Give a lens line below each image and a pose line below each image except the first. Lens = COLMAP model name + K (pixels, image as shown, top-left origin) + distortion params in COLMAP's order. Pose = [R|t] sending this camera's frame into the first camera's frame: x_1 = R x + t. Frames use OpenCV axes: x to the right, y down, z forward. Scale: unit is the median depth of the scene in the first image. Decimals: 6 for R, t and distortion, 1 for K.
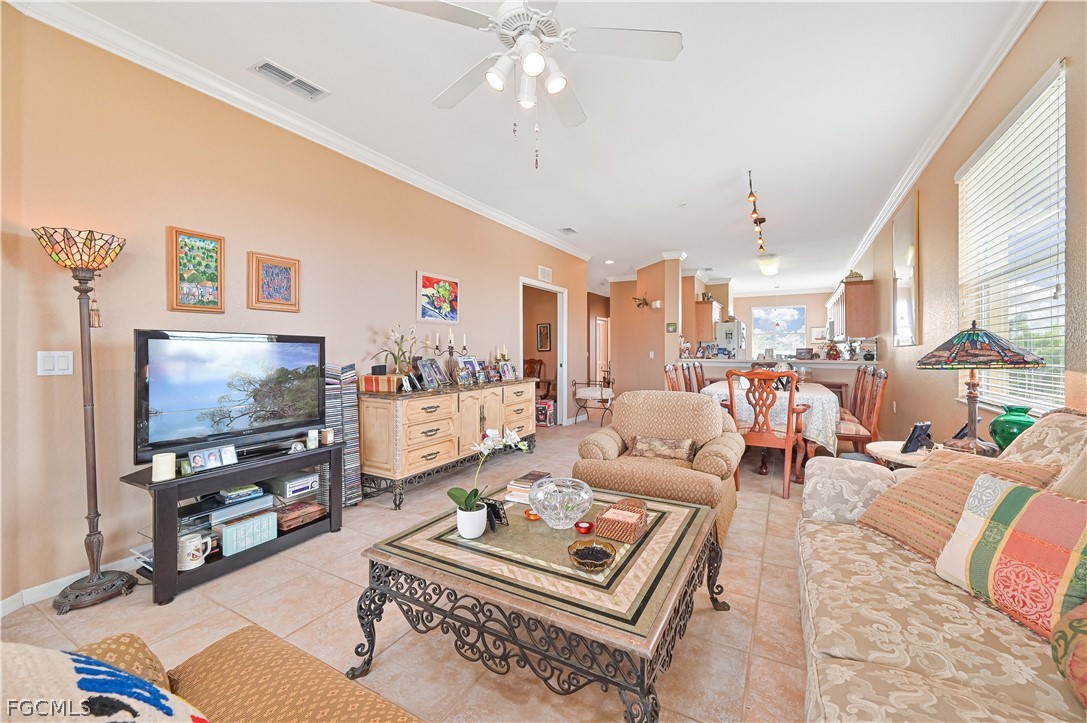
lens RADIAL K [[434.9, 0, 542.2], [0, 434.9, 352.2], [0, 0, 1]] dist [-0.001418, 0.000286]
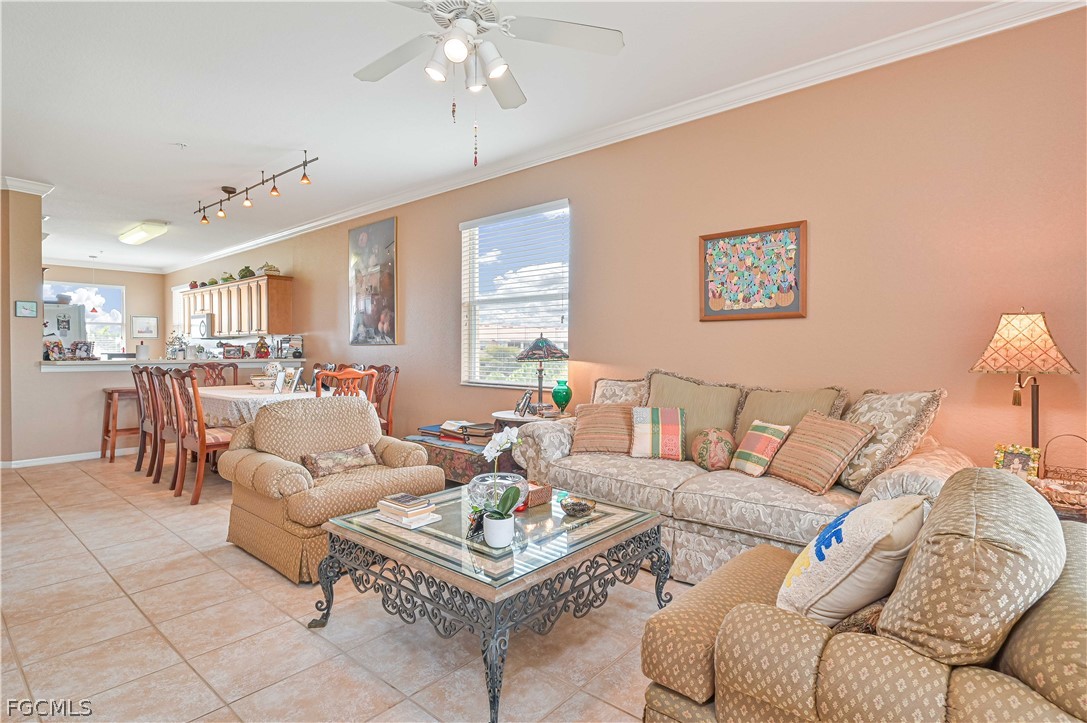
lens RADIAL K [[554.3, 0, 551.8], [0, 554.3, 358.0], [0, 0, 1]] dist [-0.004564, 0.000887]
pose [[0.187811, -0.015848, 0.982077, -0.766671], [-0.001894, 0.999862, 0.016497, -0.007423], [-0.982203, -0.004958, 0.187755, 0.374722]]
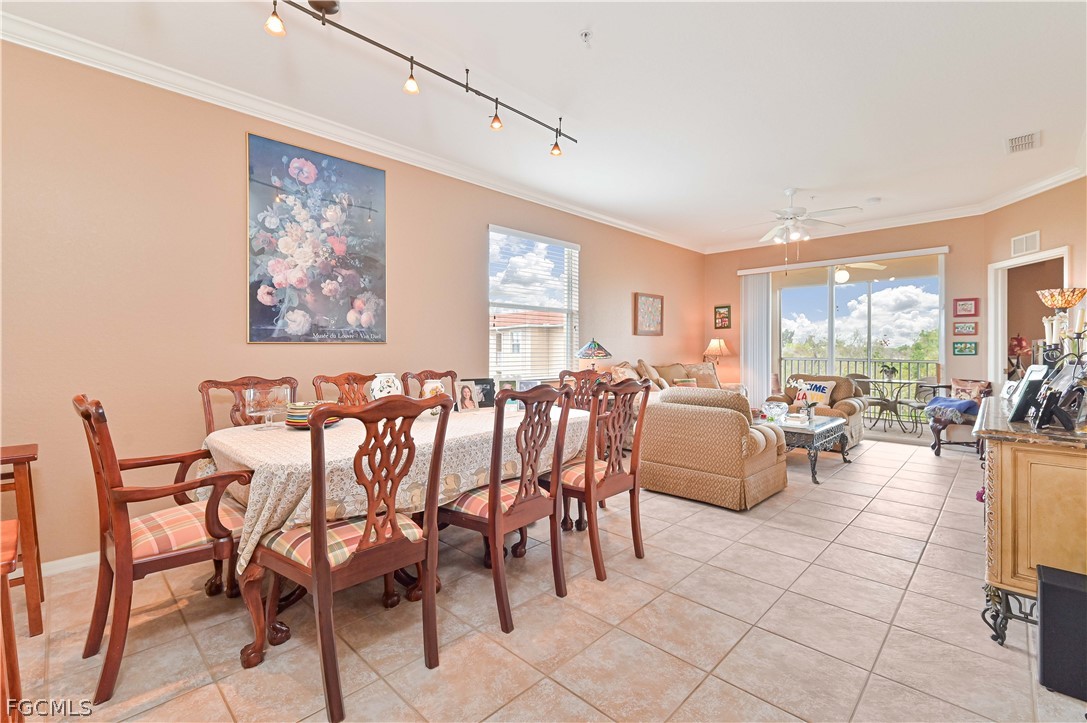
lens RADIAL K [[471.4, 0, 541.7], [0, 471.4, 350.4], [0, 0, 1]] dist [0.002055, -0.000671]
pose [[-0.965398, -0.003295, 0.260761, 0.393196], [-0.001941, 0.999983, 0.005453, -0.011283], [-0.260775, 0.004759, -0.965388, 2.467257]]
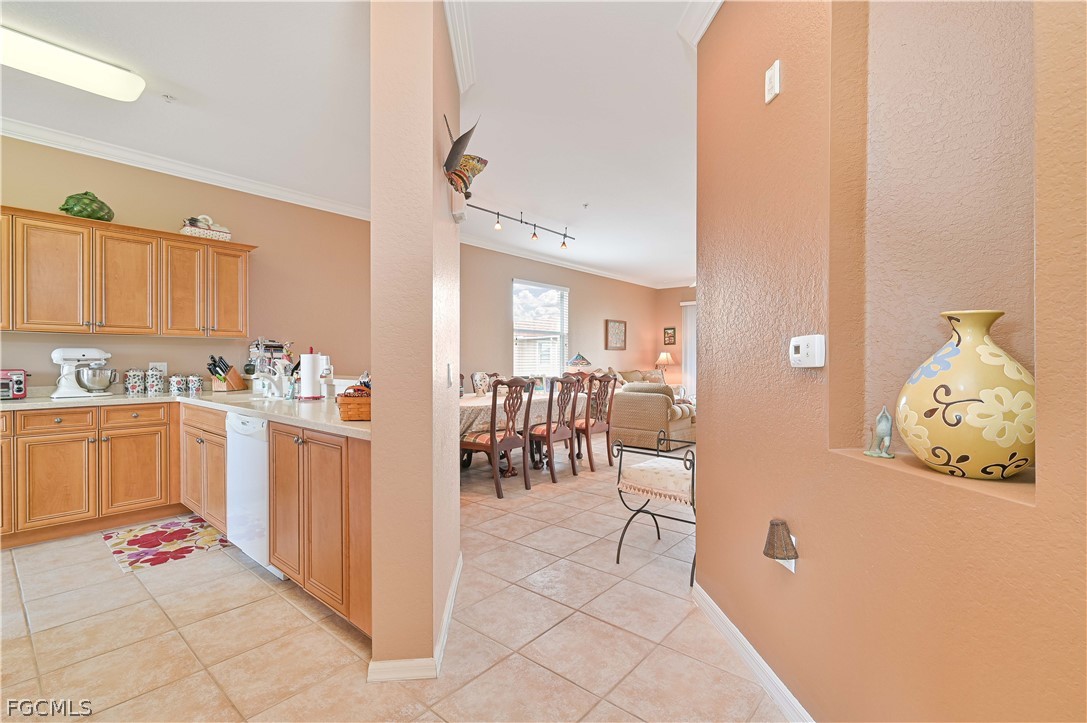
lens RADIAL K [[480.4, 0, 543.0], [0, 480.4, 362.6], [0, 0, 1]] dist [-0.006645, 0.001157]
pose [[-0.982018, -0.003955, 0.188747, 0.359108], [-0.002603, 0.999969, 0.007410, -0.010980], [-0.188771, 0.006786, -0.981998, 3.368494]]
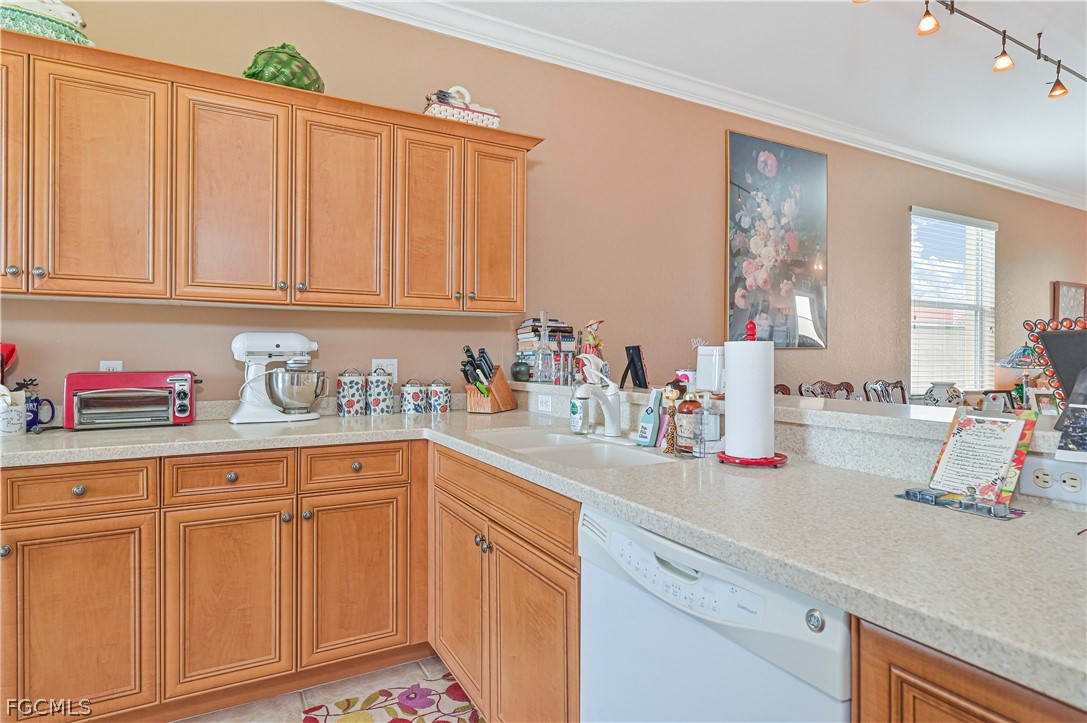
lens RADIAL K [[587.7, 0, 542.3], [0, 587.7, 353.6], [0, 0, 1]] dist [-0.003303, -0.000462]
pose [[-0.850757, -0.004633, 0.525538, 0.980530], [-0.005182, 0.999986, 0.000427, -0.008709], [-0.525533, -0.002360, -0.850770, 2.906429]]
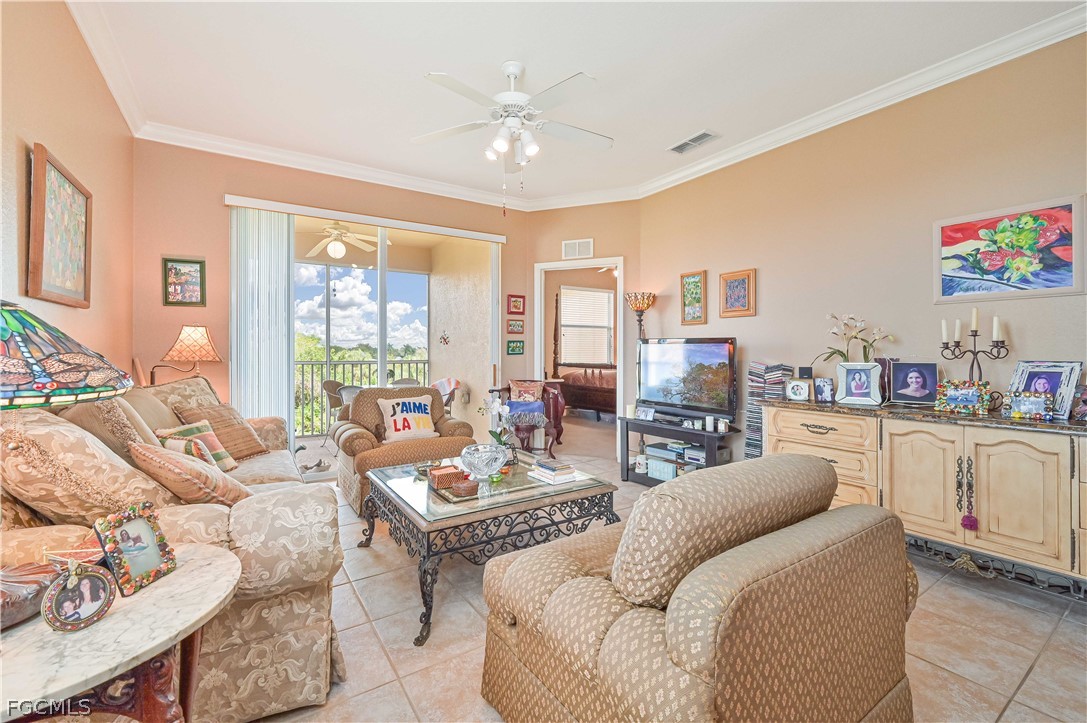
lens RADIAL K [[471.4, 0, 551.8], [0, 471.4, 346.4], [0, 0, 1]] dist [0.002055, -0.000671]
pose [[-0.446953, -0.005813, -0.894539, 0.791899], [-0.001162, 0.999982, -0.005917, -0.005221], [0.894557, -0.001605, -0.446951, 1.137797]]
